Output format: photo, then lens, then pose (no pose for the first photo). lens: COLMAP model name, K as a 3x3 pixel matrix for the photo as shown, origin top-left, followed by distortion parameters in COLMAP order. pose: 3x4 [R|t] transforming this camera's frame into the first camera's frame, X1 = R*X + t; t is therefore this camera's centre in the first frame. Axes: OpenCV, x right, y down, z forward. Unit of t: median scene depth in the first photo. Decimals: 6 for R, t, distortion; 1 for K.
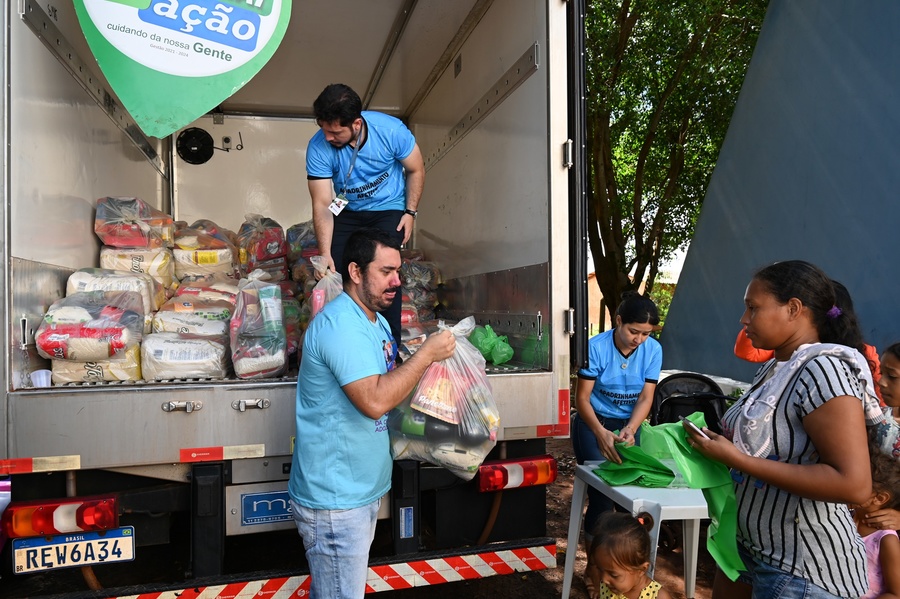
lens RADIAL K [[618.4, 0, 446.1], [0, 618.4, 302.7], [0, 0, 1]] dist [0.009861, -0.011595]
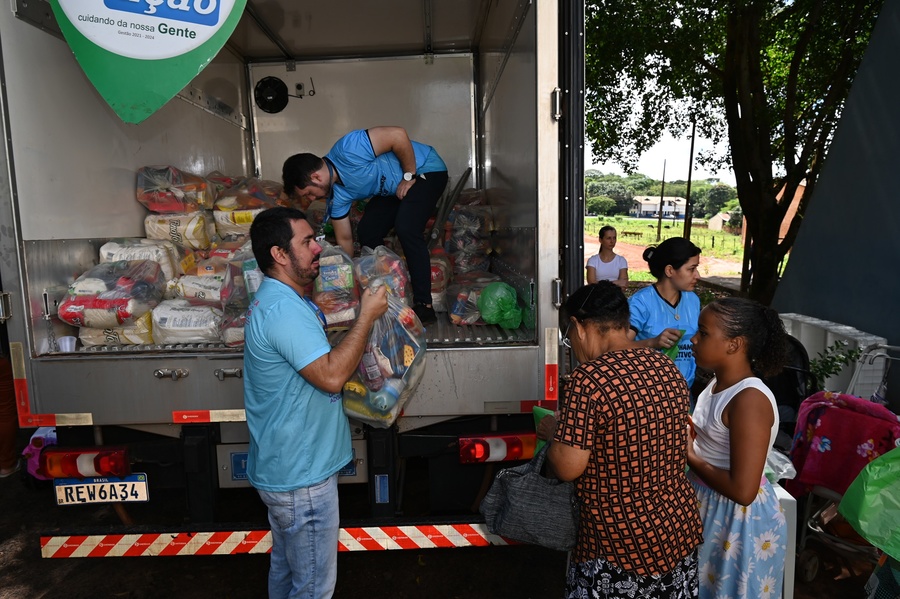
lens RADIAL K [[618.4, 0, 448.8], [0, 618.4, 297.7], [0, 0, 1]] dist [0.009861, -0.011595]
pose [[0.968792, 0.014520, -0.247451, 0.309251], [0.017206, 0.991936, 0.125570, -0.092125], [0.247279, -0.125908, 0.960729, 0.083207]]
